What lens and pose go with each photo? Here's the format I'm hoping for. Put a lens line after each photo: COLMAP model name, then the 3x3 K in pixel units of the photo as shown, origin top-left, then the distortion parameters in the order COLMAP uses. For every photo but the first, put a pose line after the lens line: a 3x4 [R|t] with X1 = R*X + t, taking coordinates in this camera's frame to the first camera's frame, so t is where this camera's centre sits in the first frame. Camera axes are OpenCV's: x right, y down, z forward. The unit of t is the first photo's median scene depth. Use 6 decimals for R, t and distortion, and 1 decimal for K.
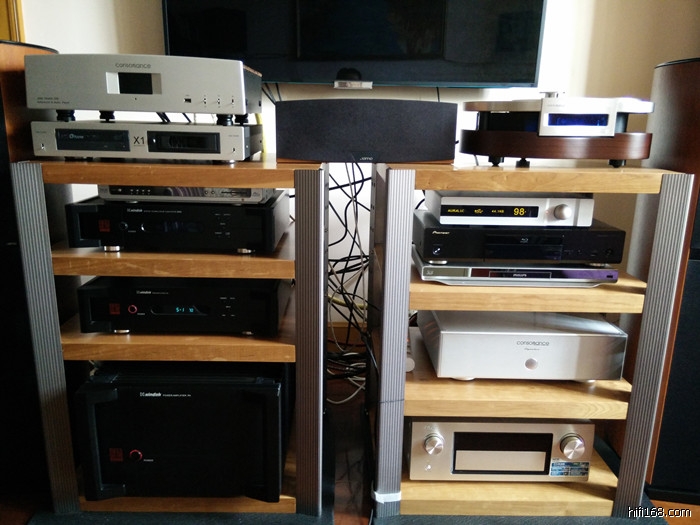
lens RADIAL K [[568.4, 0, 350.6], [0, 568.4, 265.9], [0, 0, 1]] dist [0.054593, -0.085497]
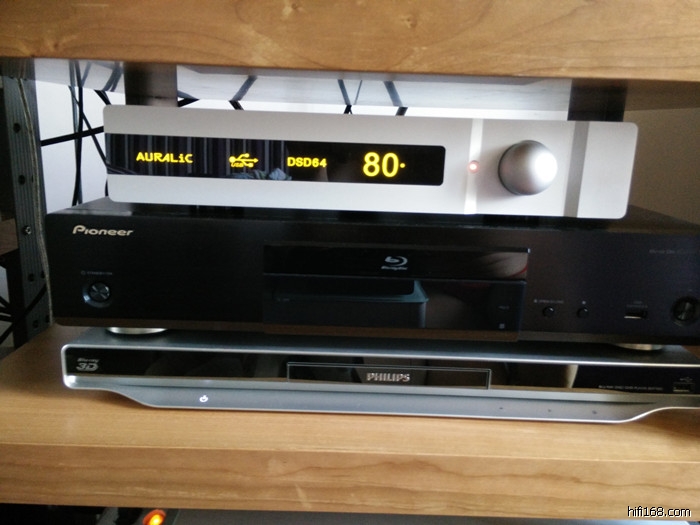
lens RADIAL K [[568.4, 0, 347.9], [0, 568.4, 267.3], [0, 0, 1]] dist [0.054593, -0.085497]
pose [[0.999854, 0.015607, -0.006946, 0.279757], [-0.015749, 0.999657, -0.020925, -0.035610], [0.006617, 0.021032, 0.999757, 0.704386]]
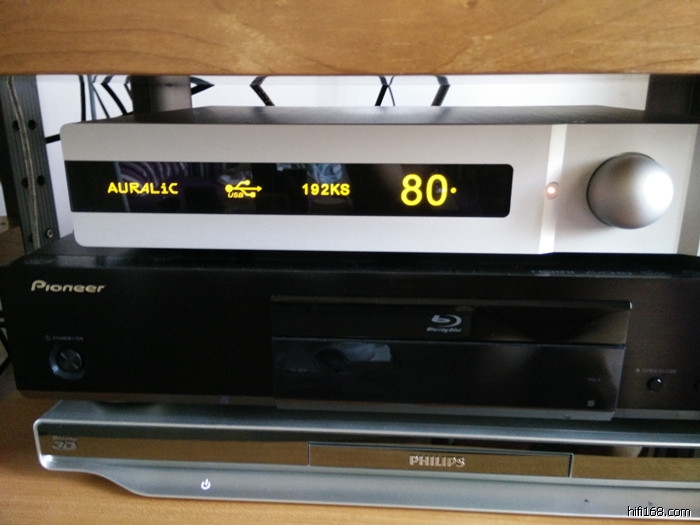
lens RADIAL K [[568.4, 0, 347.1], [0, 568.4, 264.9], [0, 0, 1]] dist [0.054593, -0.085497]
pose [[0.996714, 0.000955, -0.080994, 0.282059], [0.002129, 0.999276, 0.037975, -0.074390], [0.080972, -0.038023, 0.995991, 0.774688]]
